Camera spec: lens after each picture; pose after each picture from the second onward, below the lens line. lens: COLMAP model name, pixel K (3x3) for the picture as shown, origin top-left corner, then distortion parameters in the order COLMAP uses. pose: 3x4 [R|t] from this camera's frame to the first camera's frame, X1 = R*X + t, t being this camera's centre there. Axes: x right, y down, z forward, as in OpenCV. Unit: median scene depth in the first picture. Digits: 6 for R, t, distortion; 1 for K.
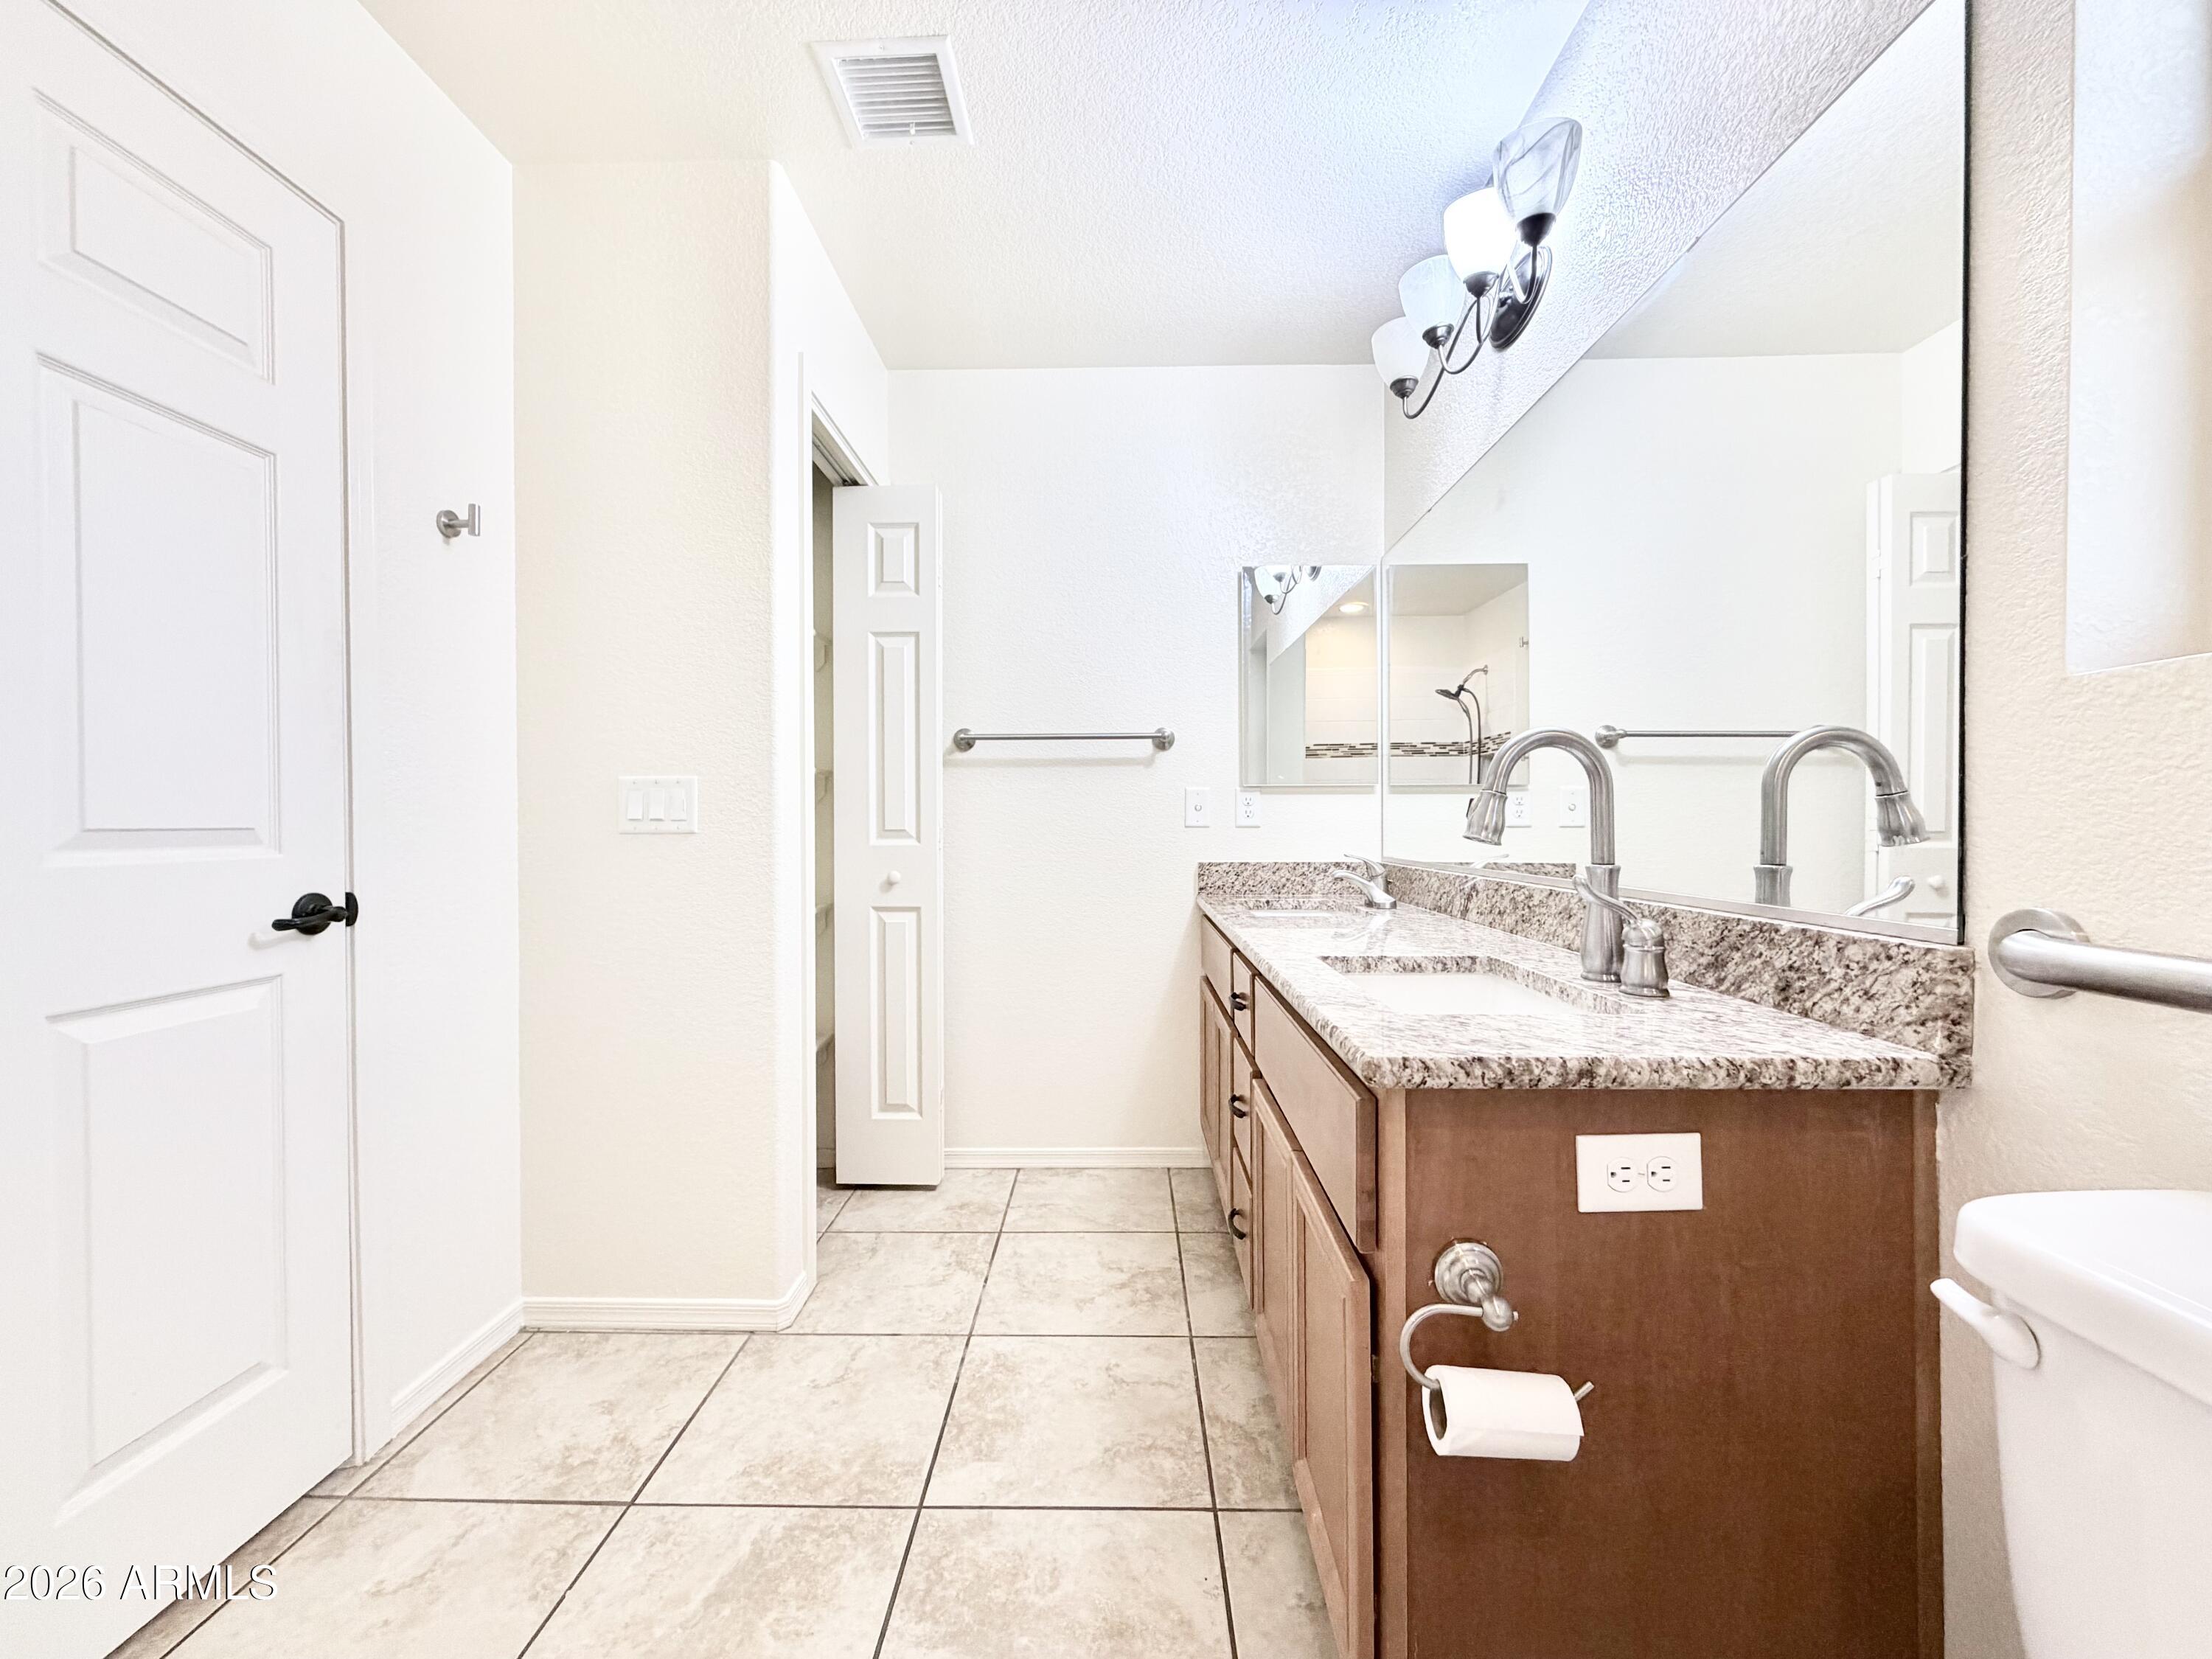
lens RADIAL K [[884.7, 0, 1095.1], [0, 884.7, 829.2], [0, 0, 1]] dist [-0.000433, -0.000356]
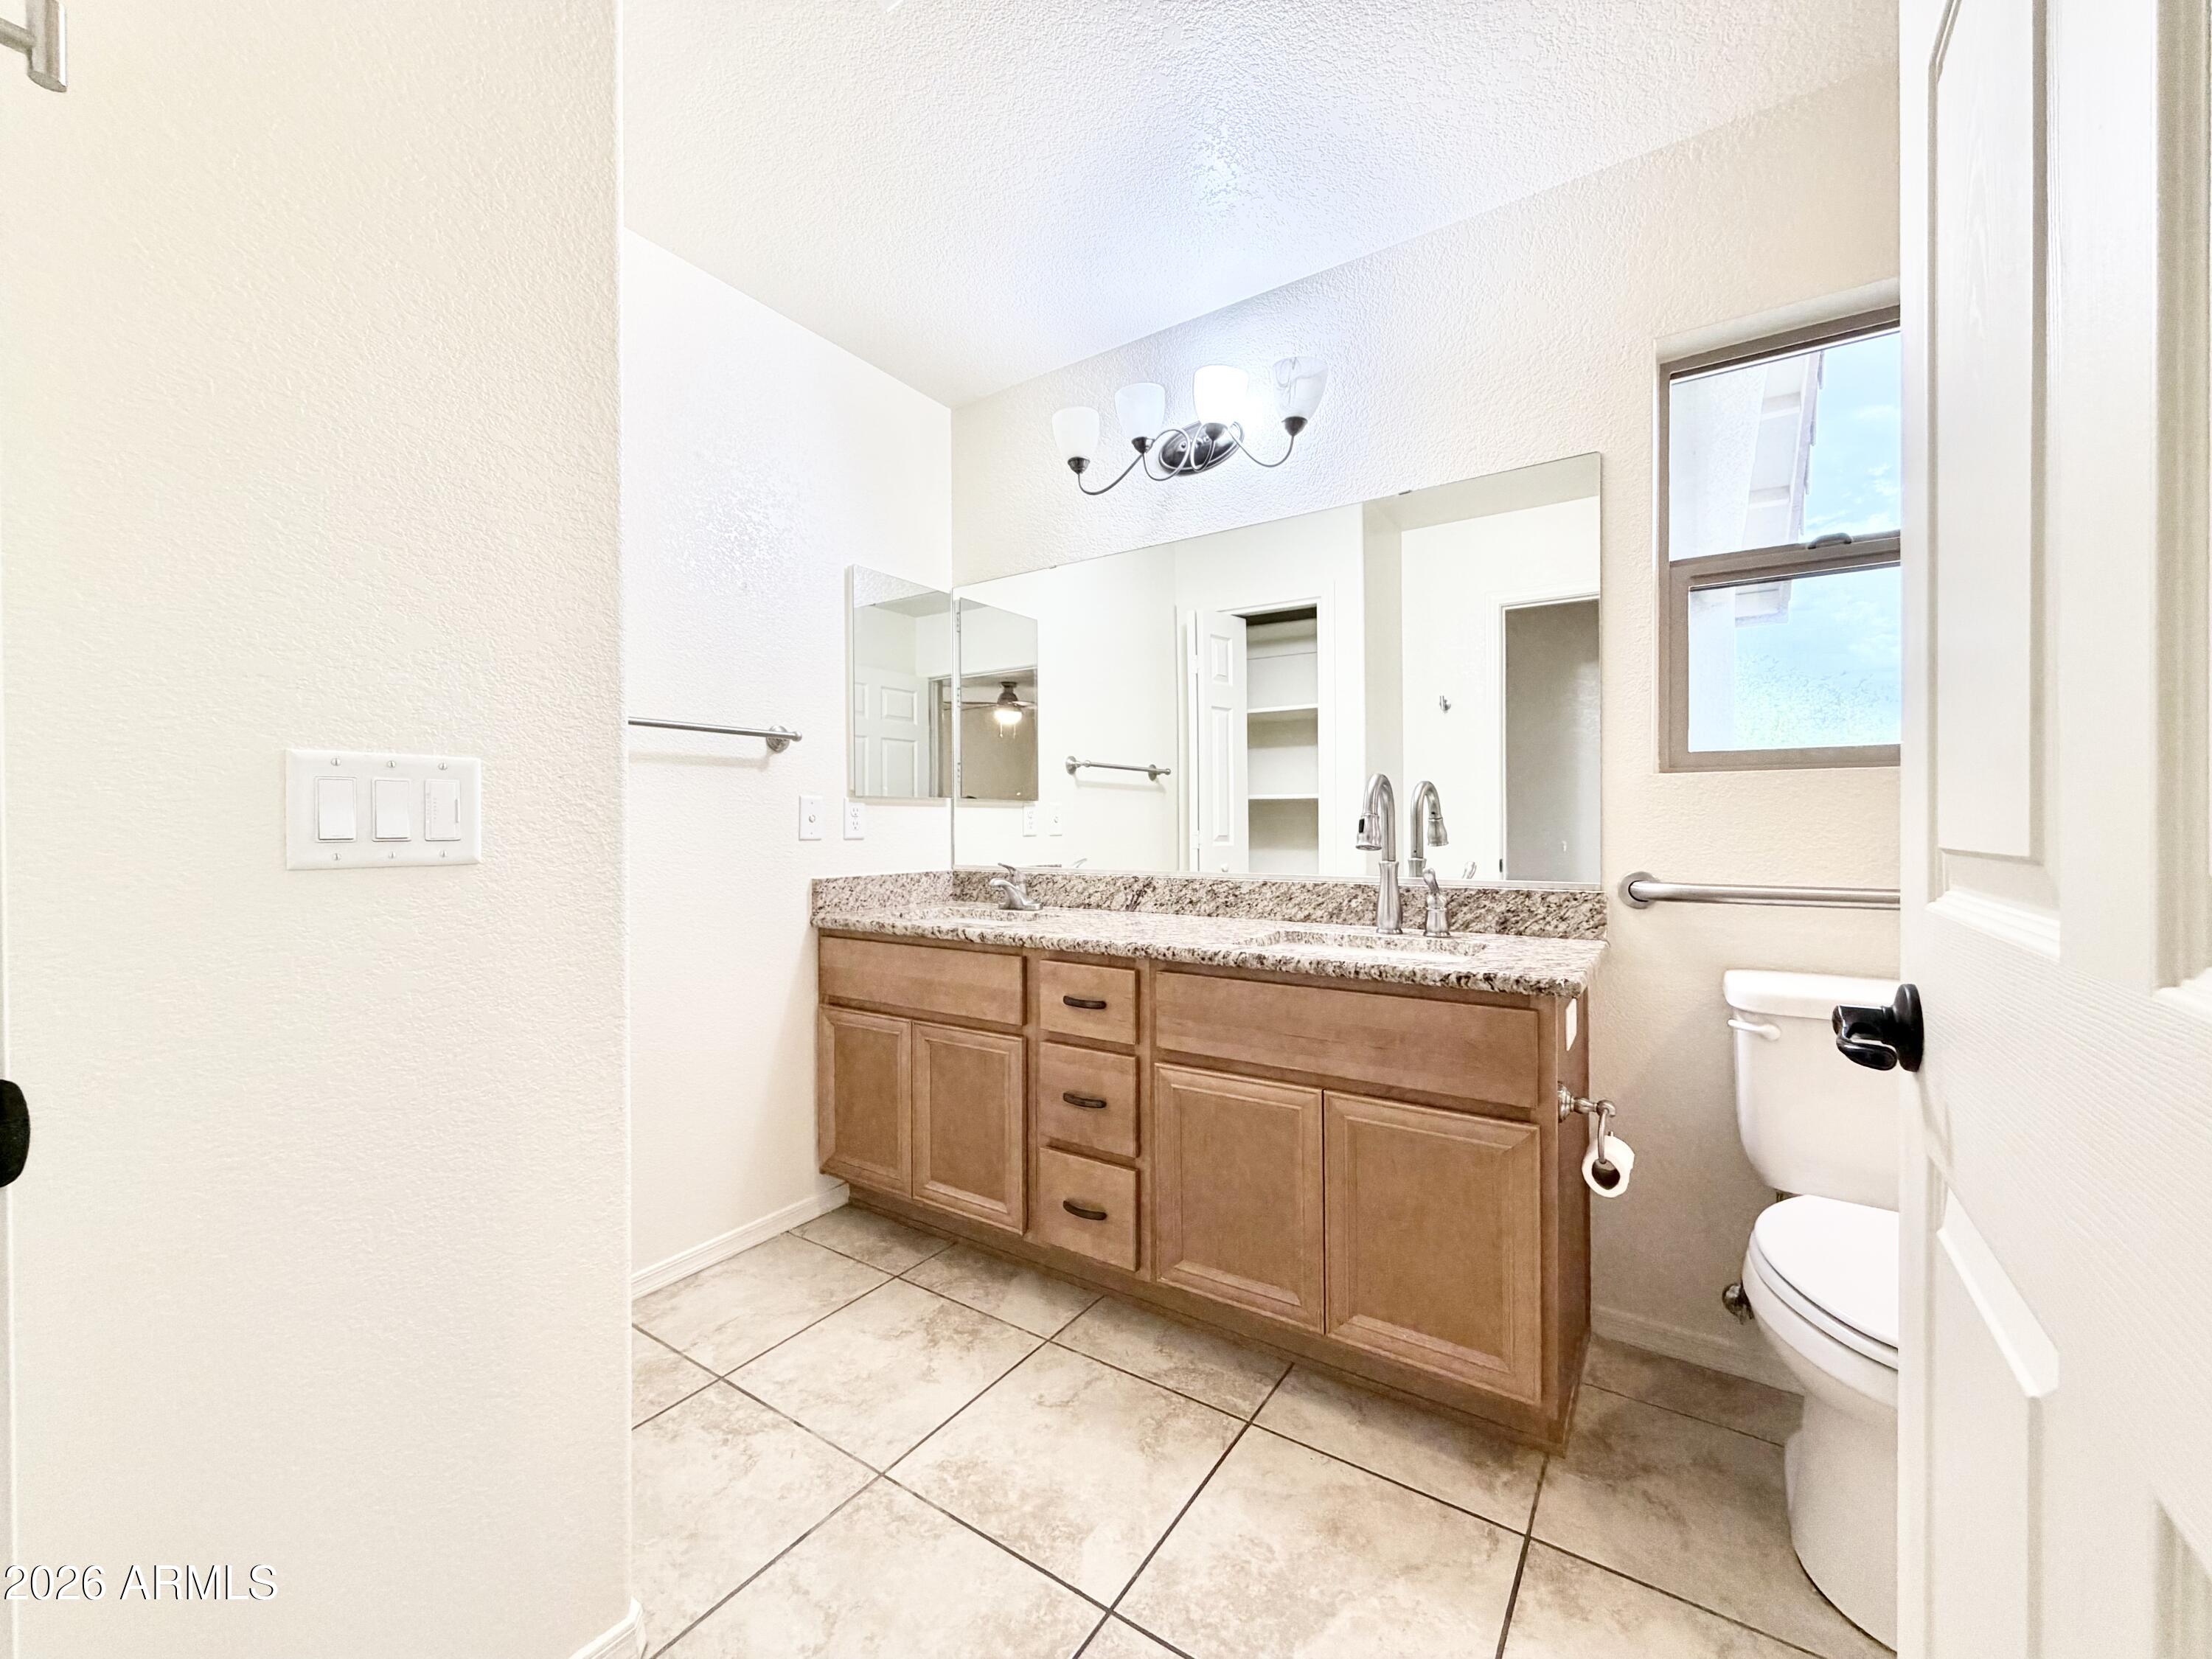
lens RADIAL K [[884.7, 0, 1099.3], [0, 884.7, 829.3], [0, 0, 1]] dist [-0.000433, -0.000356]
pose [[0.537822, -0.002008, 0.843056, -0.832932], [0.008382, 0.999960, -0.002966, -0.013794], [-0.843017, 0.008662, 0.537818, 0.460115]]
